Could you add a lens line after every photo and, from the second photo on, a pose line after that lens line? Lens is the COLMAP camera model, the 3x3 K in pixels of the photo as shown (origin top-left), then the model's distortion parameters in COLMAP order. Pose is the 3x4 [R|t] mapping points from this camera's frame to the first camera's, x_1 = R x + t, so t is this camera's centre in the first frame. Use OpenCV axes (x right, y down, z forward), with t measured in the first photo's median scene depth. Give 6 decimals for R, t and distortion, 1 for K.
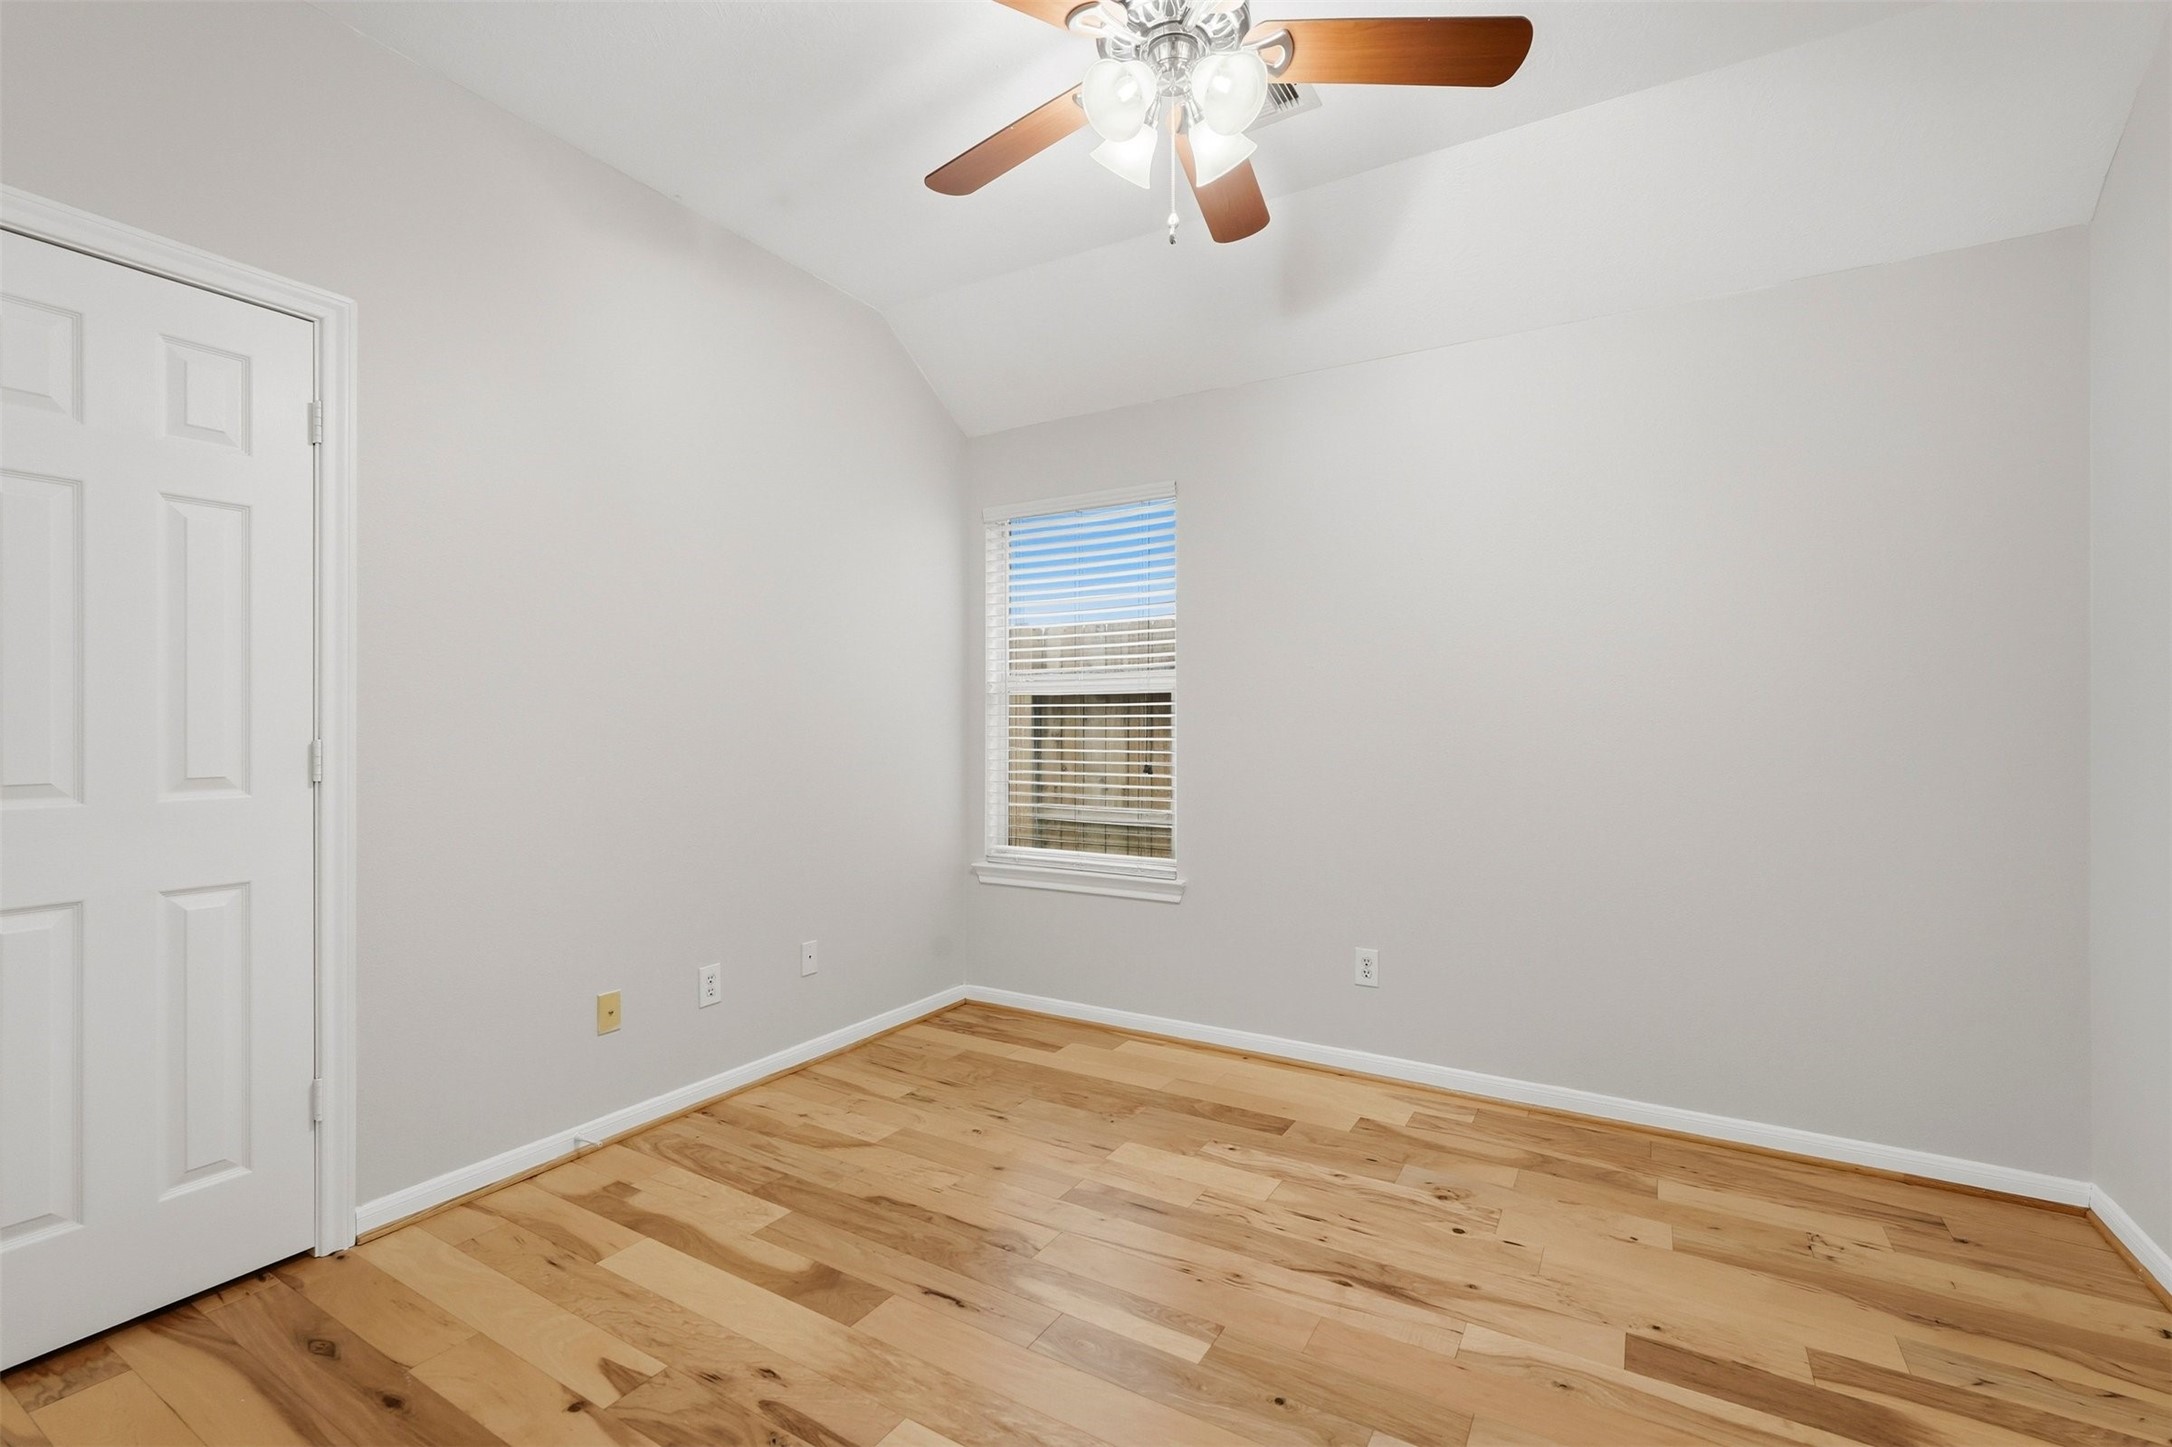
lens RADIAL K [[958.5, 0, 1092.2], [0, 958.5, 727.5], [0, 0, 1]] dist [-0.016001, 0.006230]
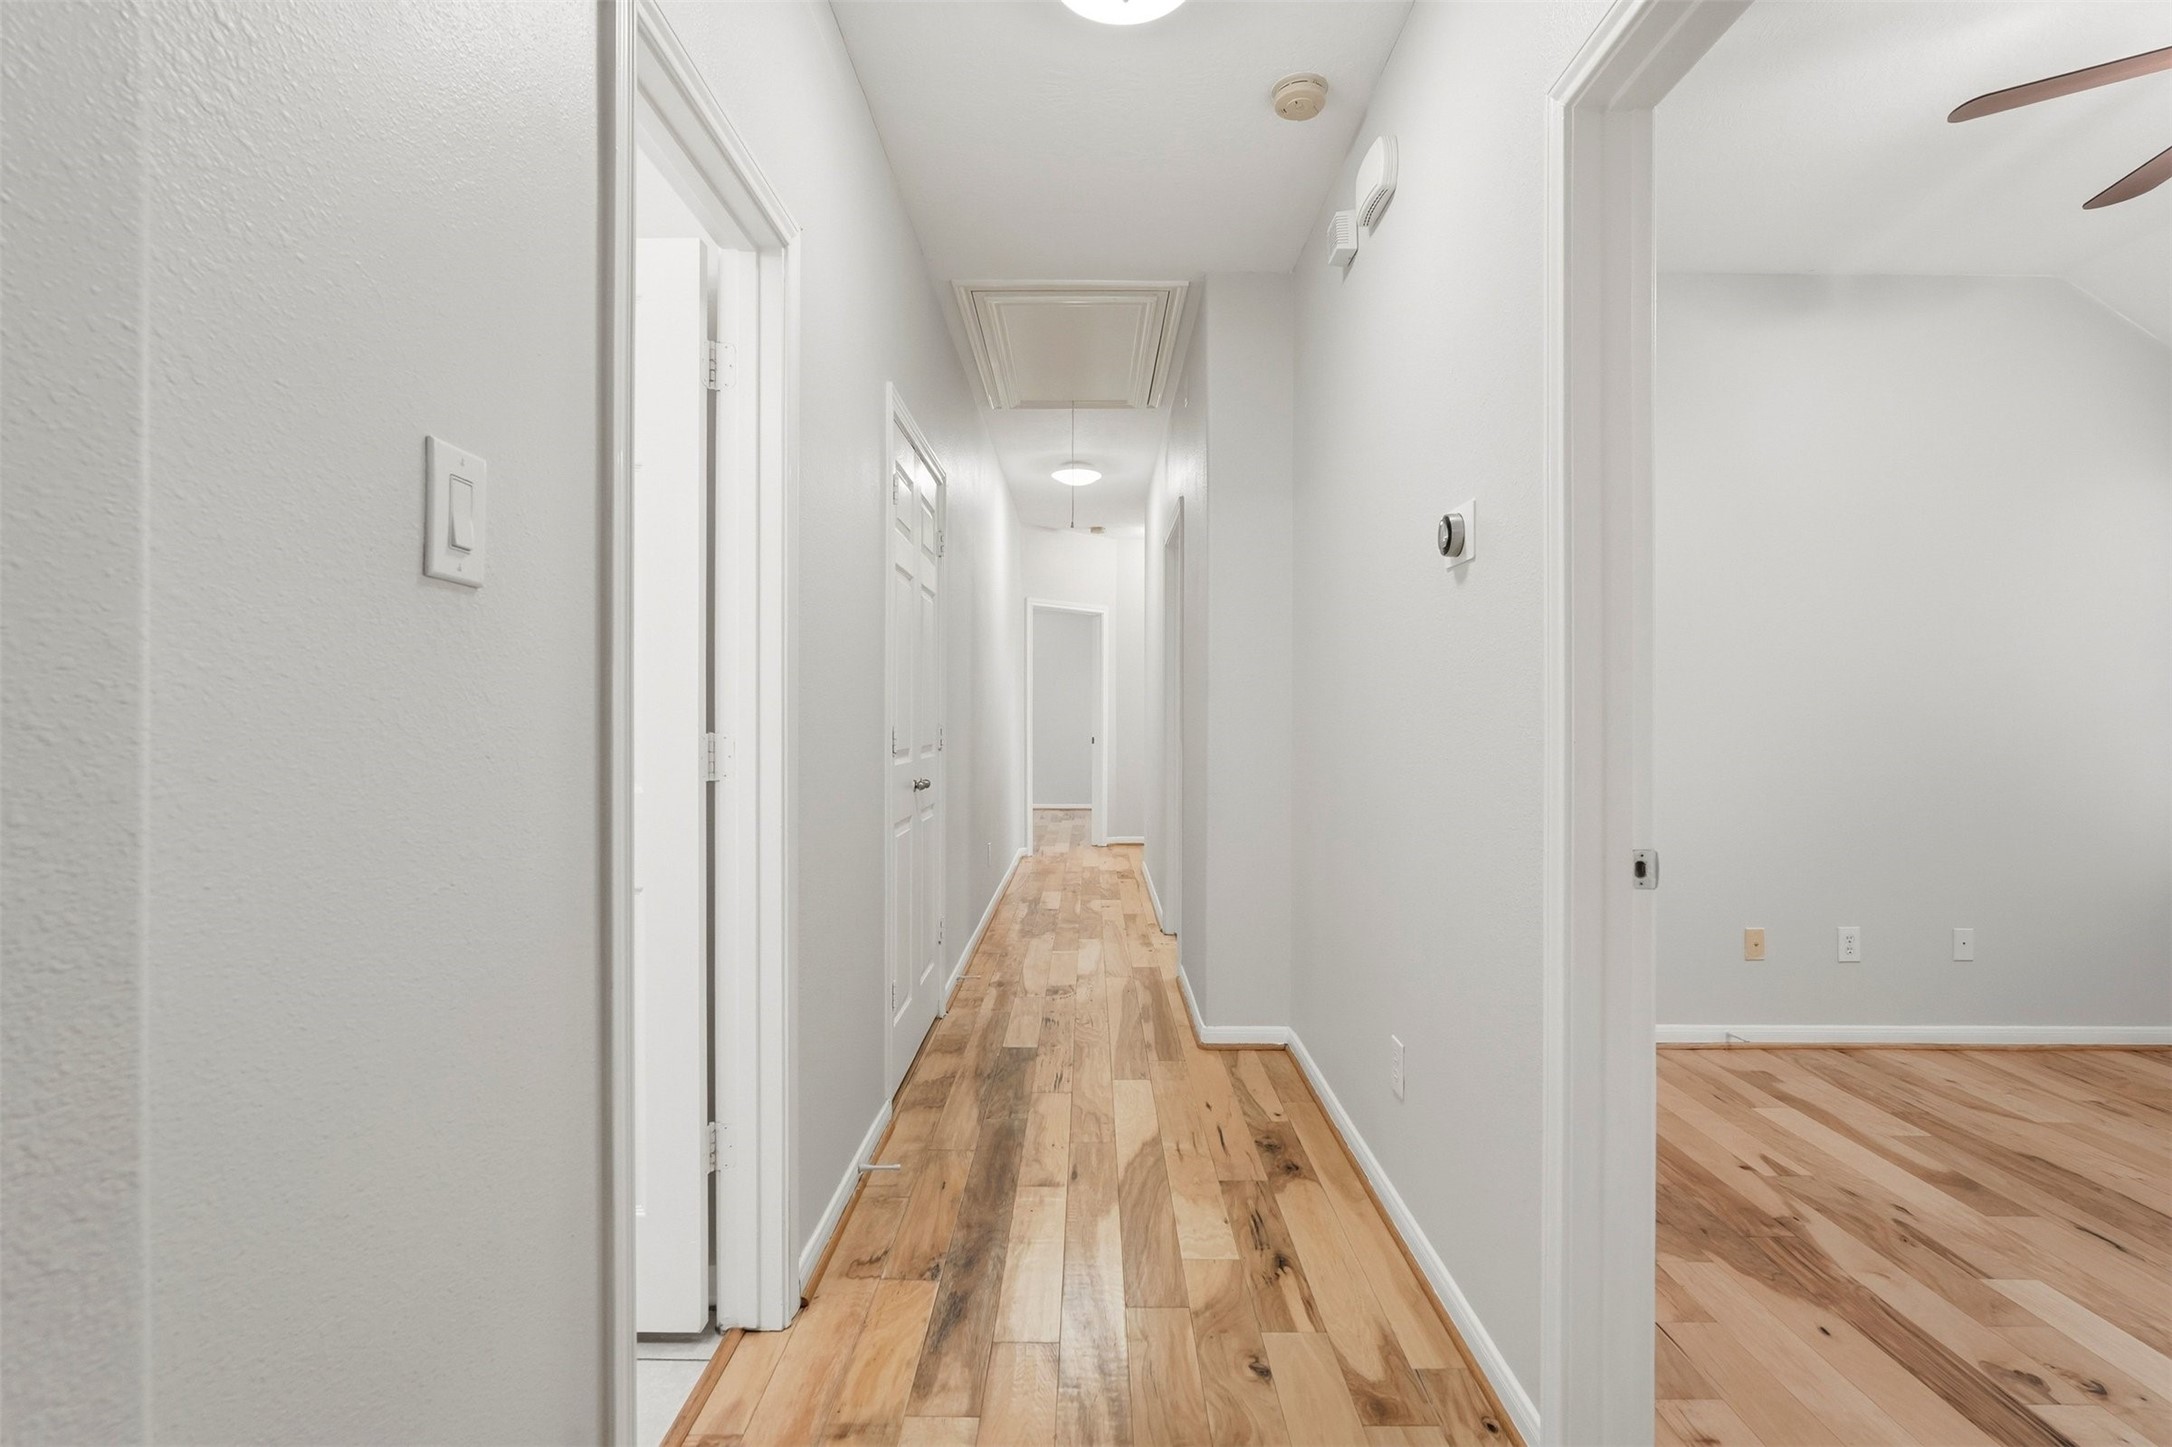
lens RADIAL K [[958.5, 0, 1092.2], [0, 958.5, 727.5], [0, 0, 1]] dist [-0.016001, 0.006230]
pose [[0.498212, 0.006631, -0.867030, 0.166234], [0.003482, 0.999947, 0.009648, -0.004537], [0.867049, -0.007826, 0.498162, -0.436760]]
